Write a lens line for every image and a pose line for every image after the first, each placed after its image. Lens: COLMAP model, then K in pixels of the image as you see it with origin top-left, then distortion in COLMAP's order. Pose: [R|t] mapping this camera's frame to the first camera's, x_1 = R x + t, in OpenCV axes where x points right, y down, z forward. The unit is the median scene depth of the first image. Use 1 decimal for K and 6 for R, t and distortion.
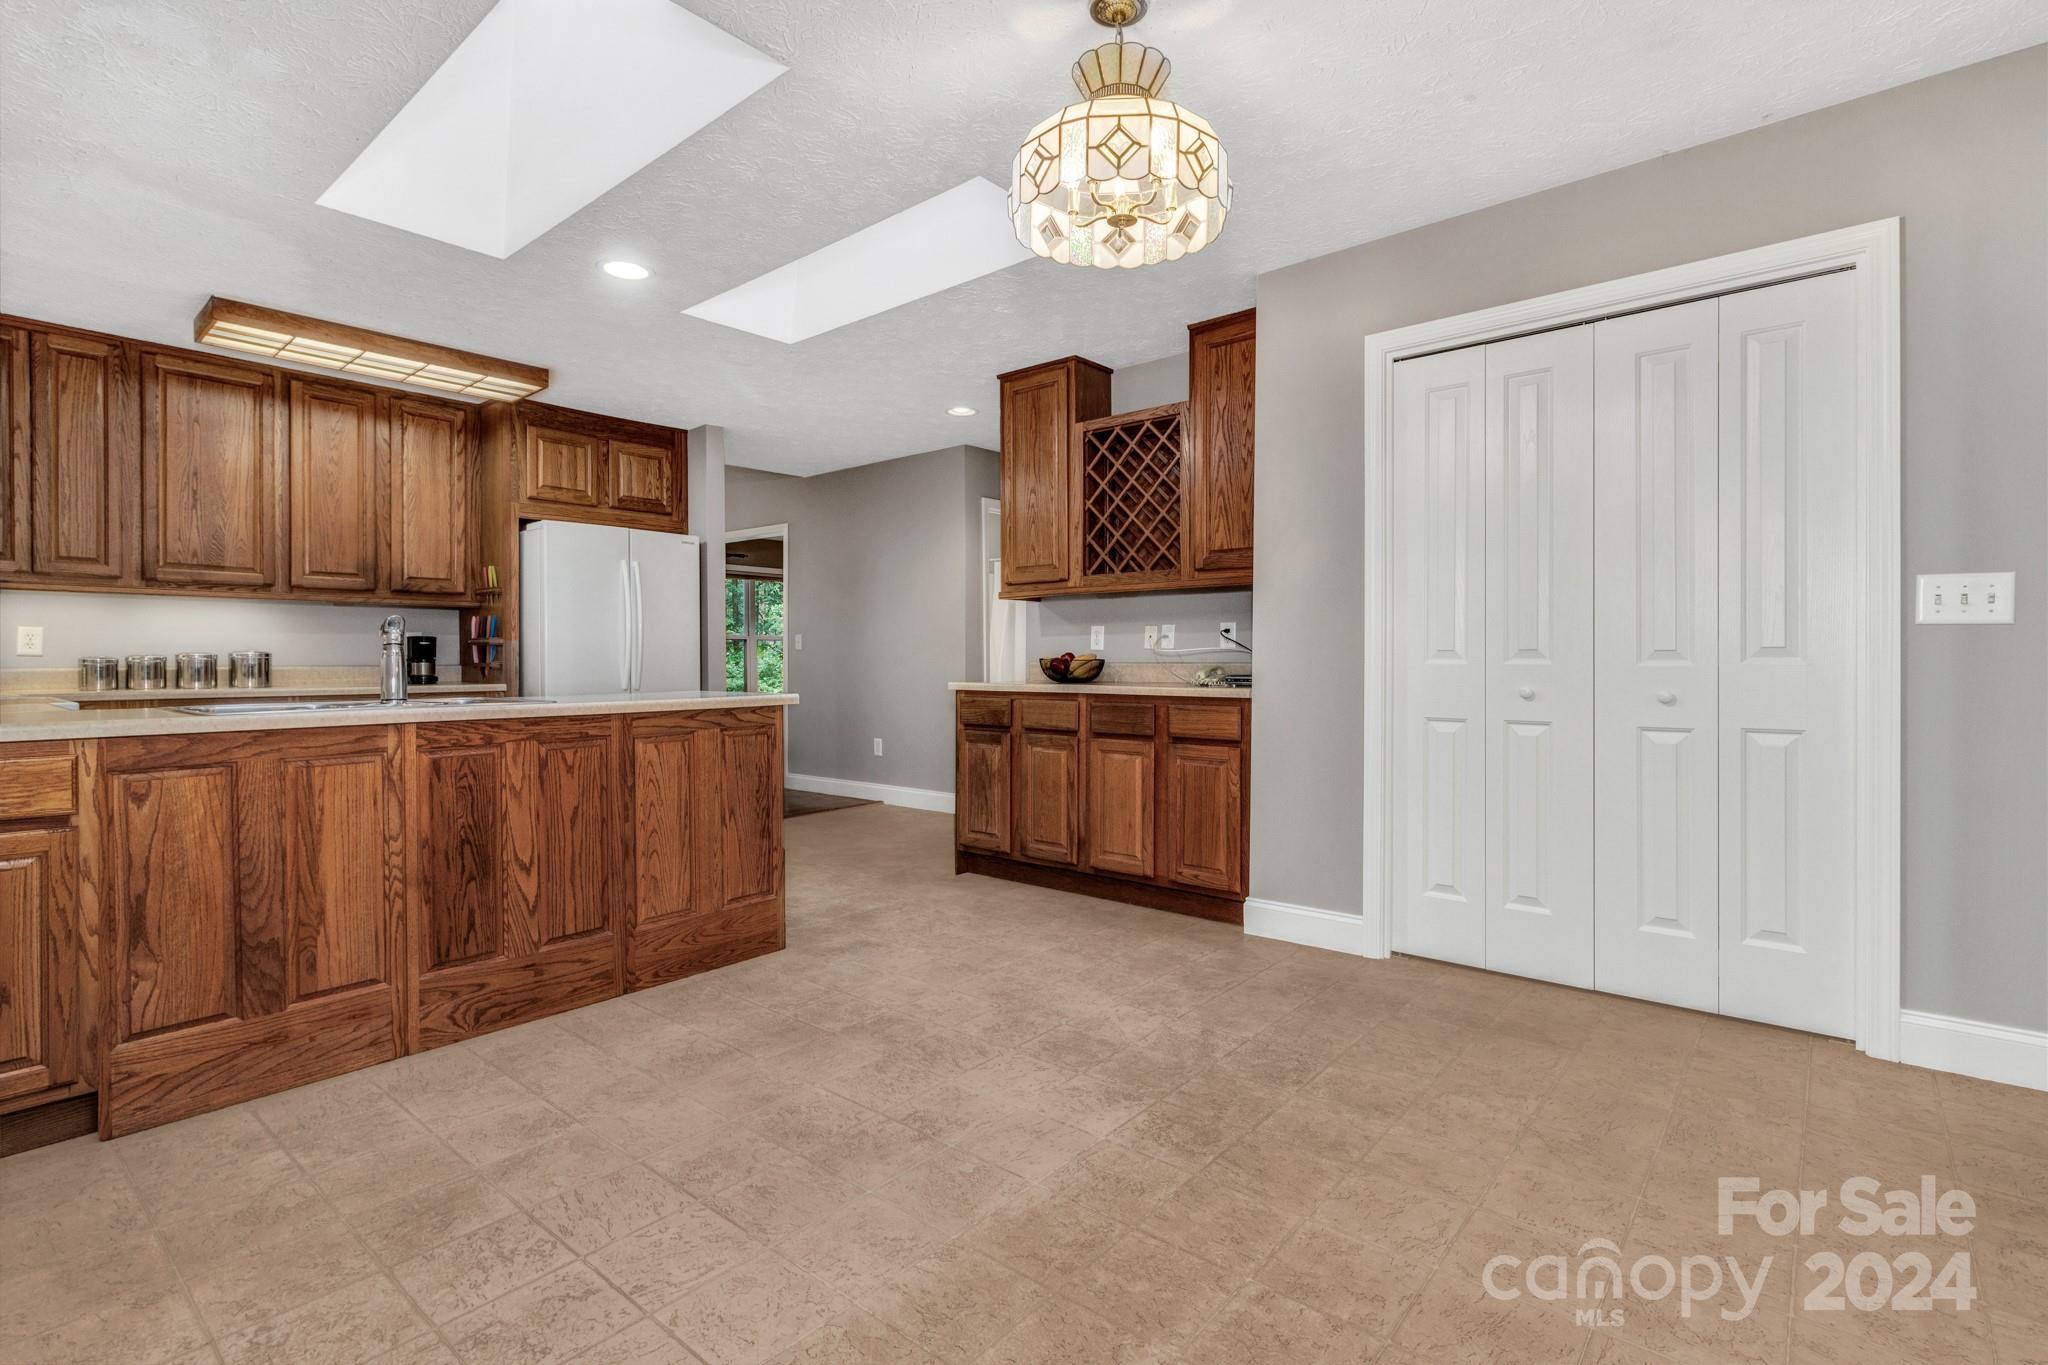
lens RADIAL K [[950.2, 0, 1006.8], [0, 950.2, 665.4], [0, 0, 1]] dist [0.004415, -0.001161]
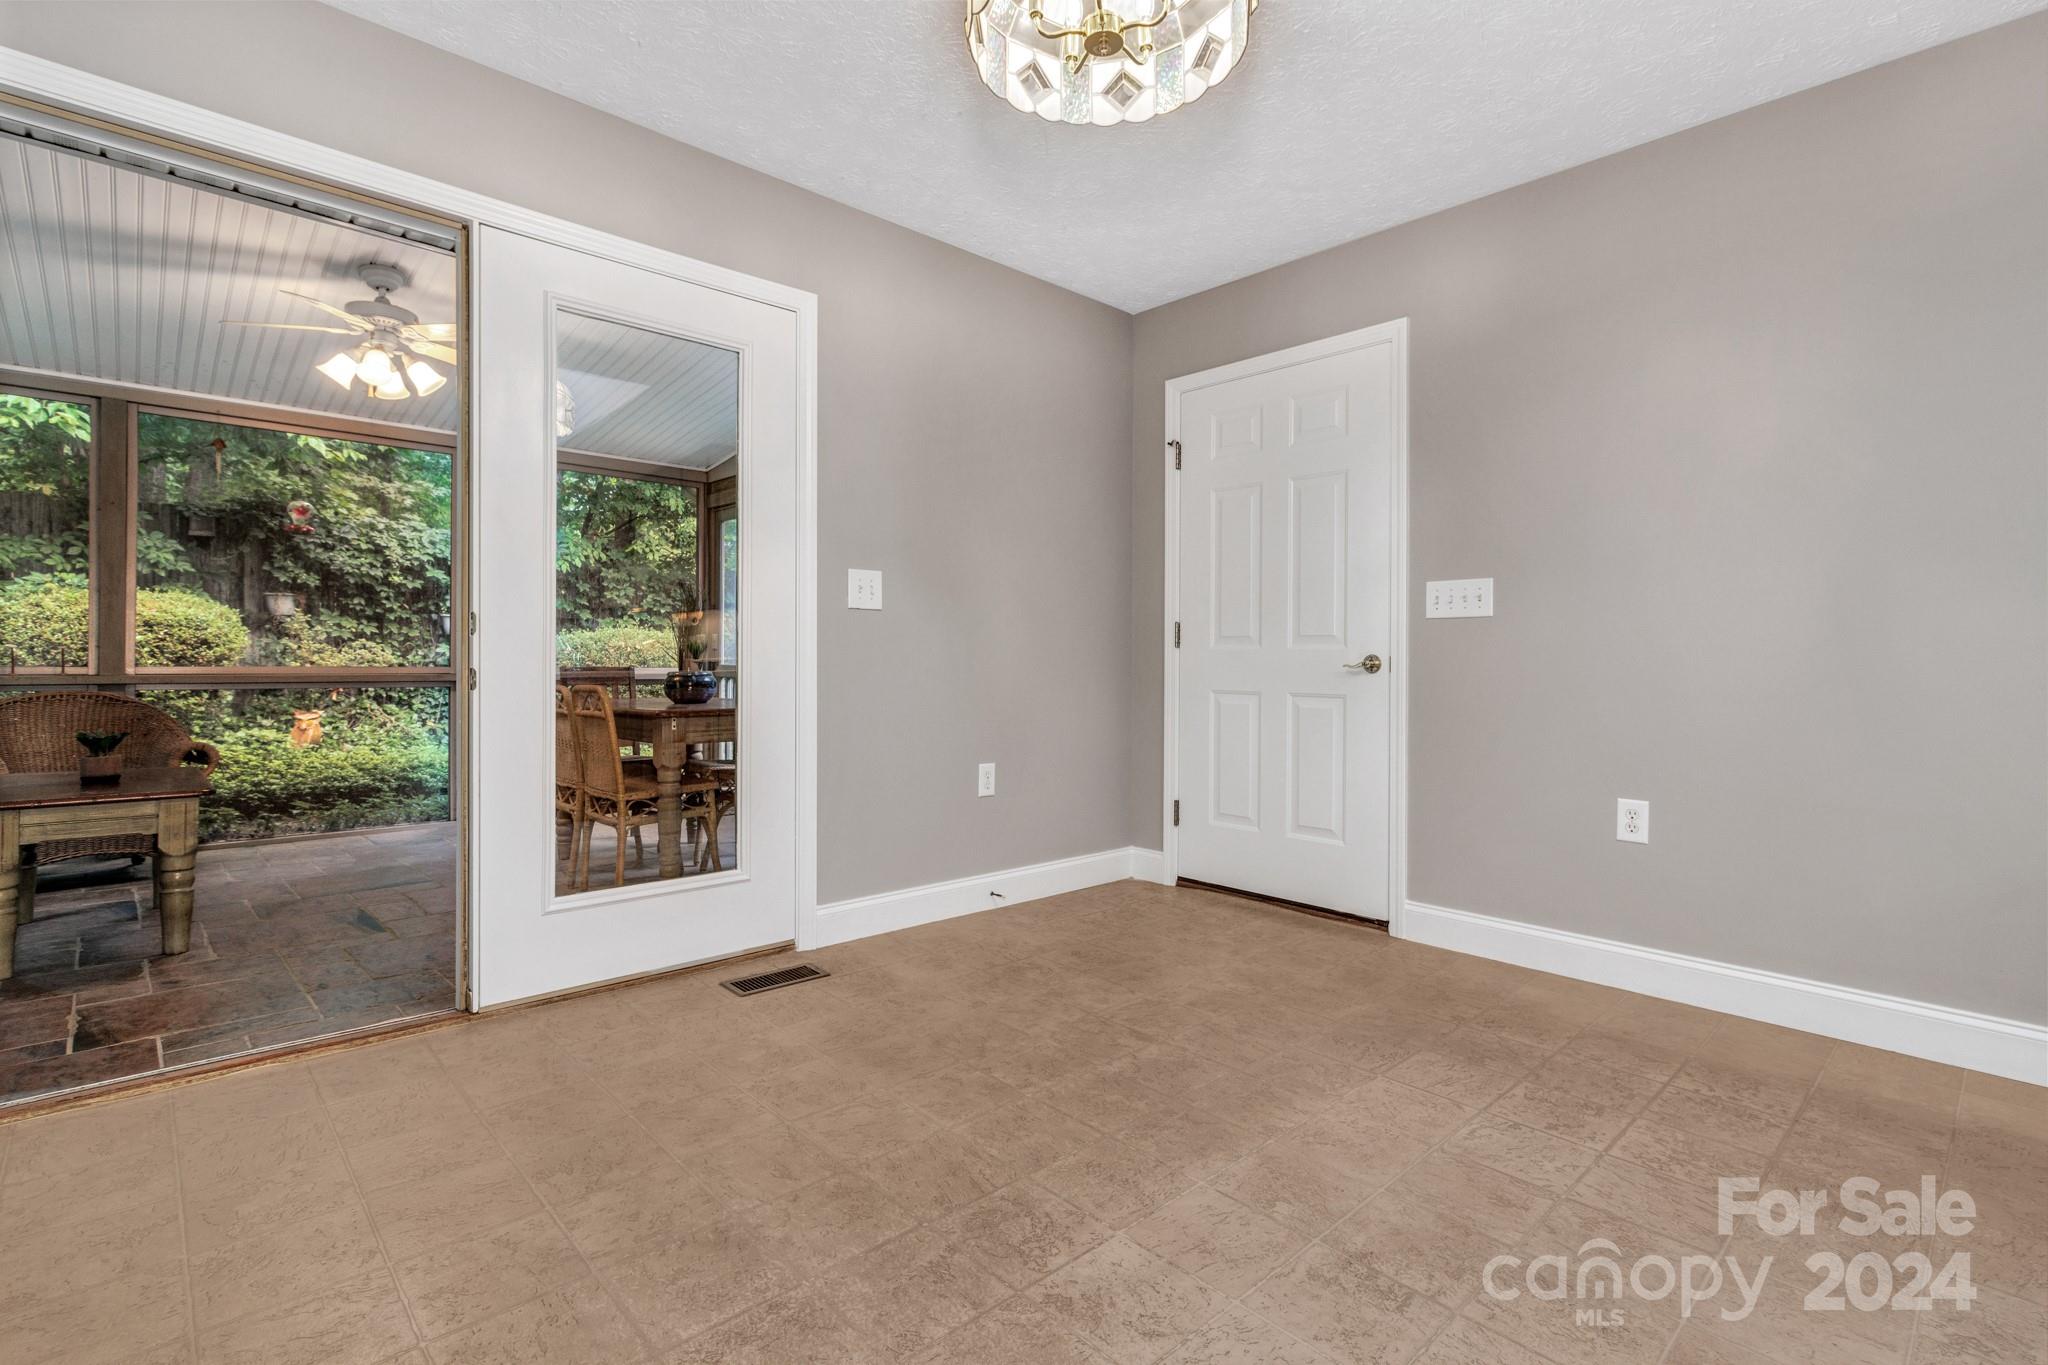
lens RADIAL K [[950.2, 0, 997.7], [0, 950.2, 668.4], [0, 0, 1]] dist [0.004415, -0.001161]
pose [[-0.992184, -0.009950, 0.124386, 0.050465], [-0.007699, 0.999798, 0.018566, 0.011120], [-0.124546, 0.017463, -0.992060, 0.835774]]
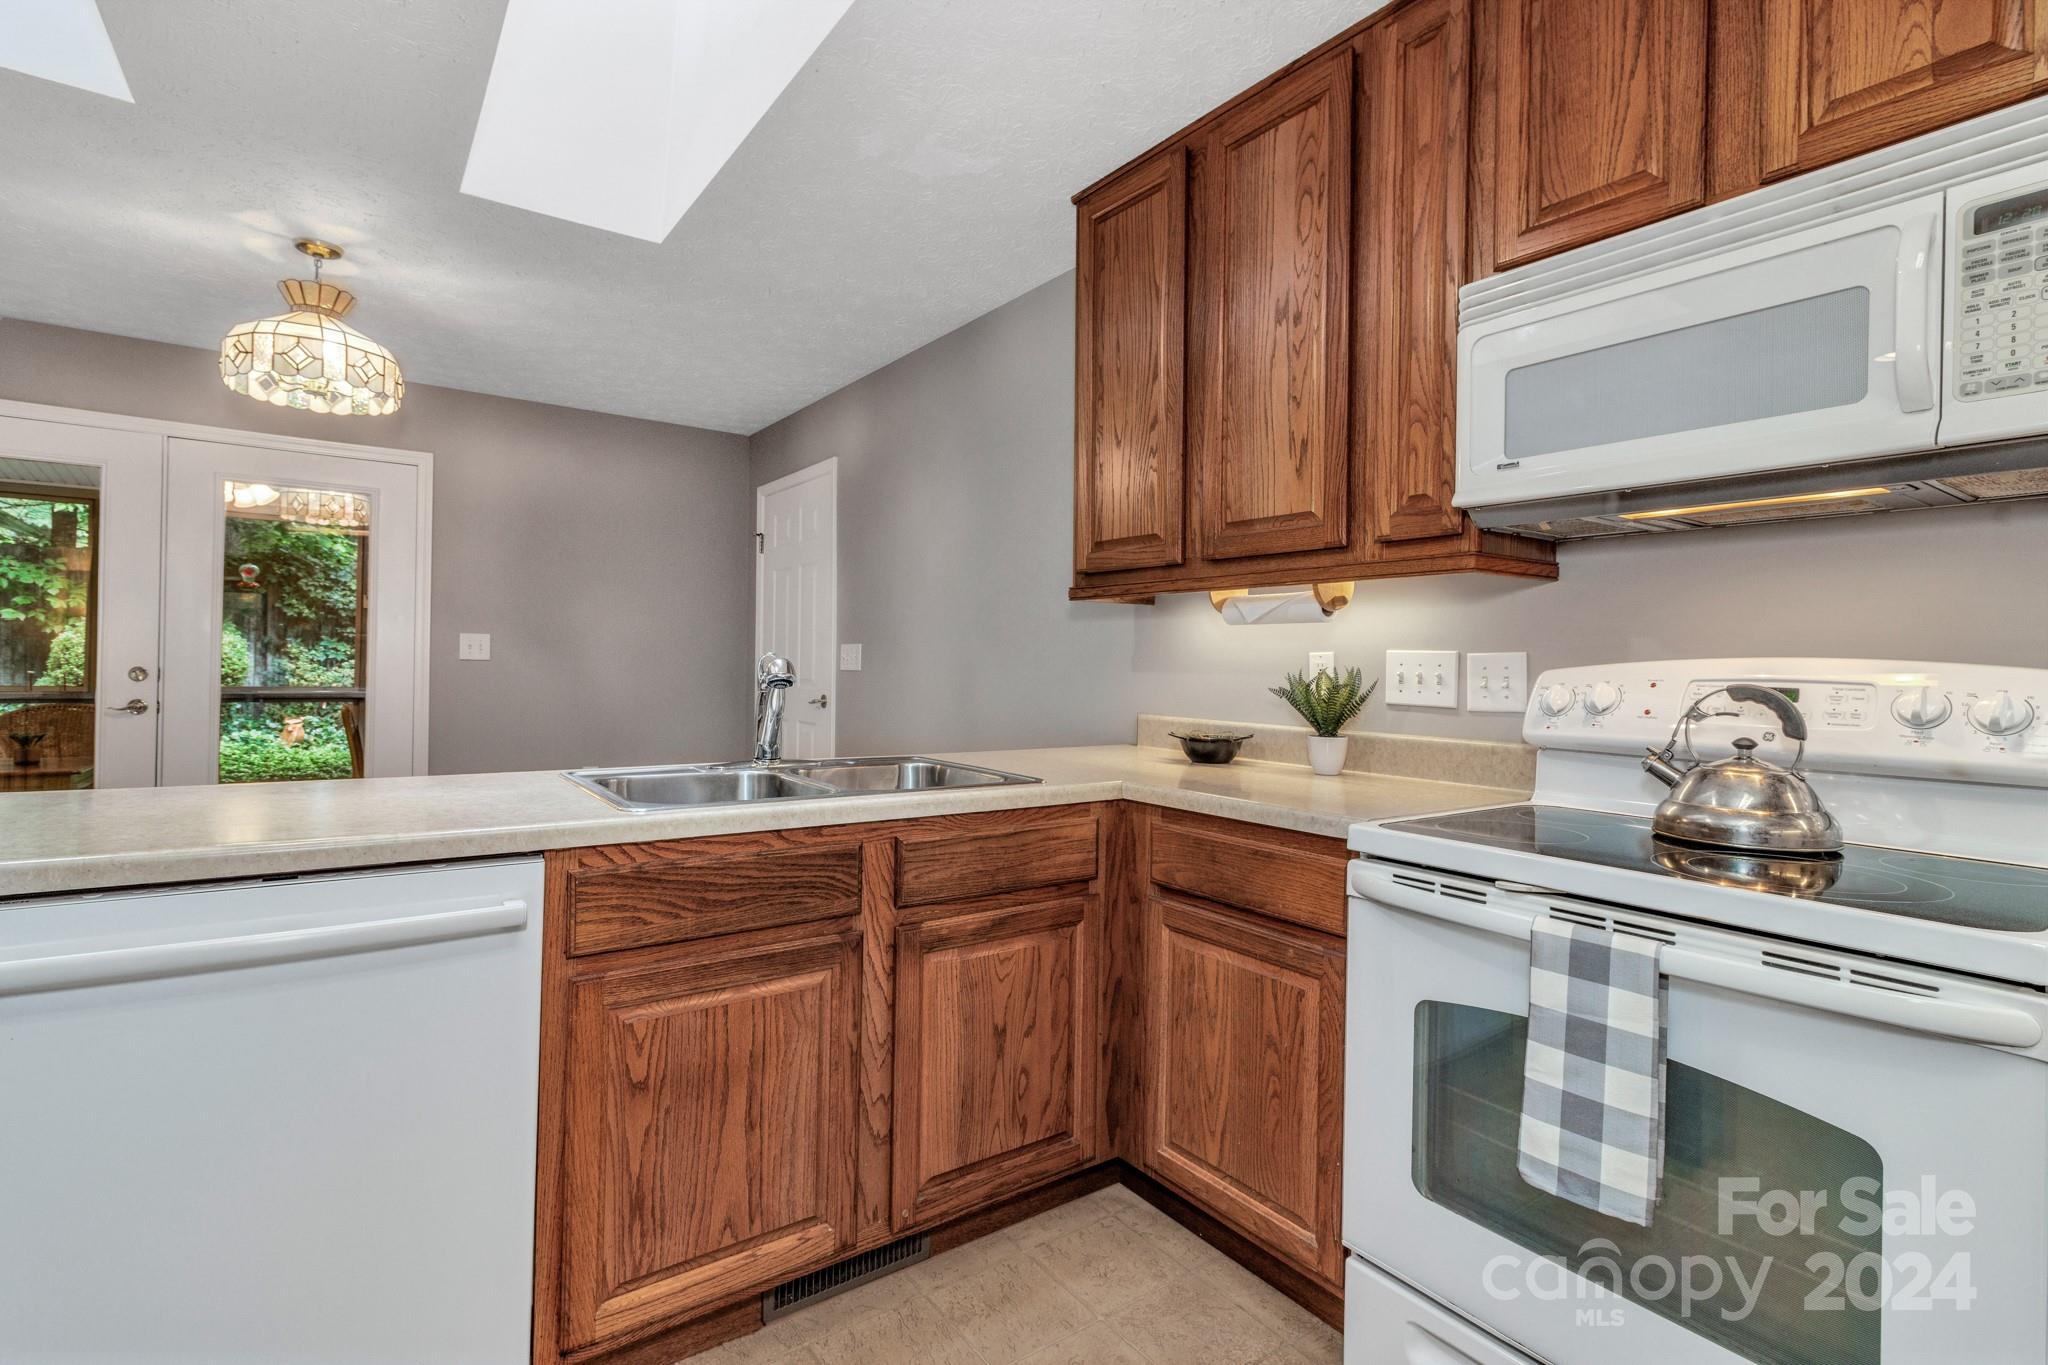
lens RADIAL K [[950.2, 0, 1012.0], [0, 950.2, 667.1], [0, 0, 1]] dist [0.004415, -0.001161]
pose [[-0.970442, -0.018752, 0.240604, -0.618571], [-0.017320, 0.999817, 0.008066, -0.031424], [-0.240711, 0.003660, -0.970590, 1.031344]]
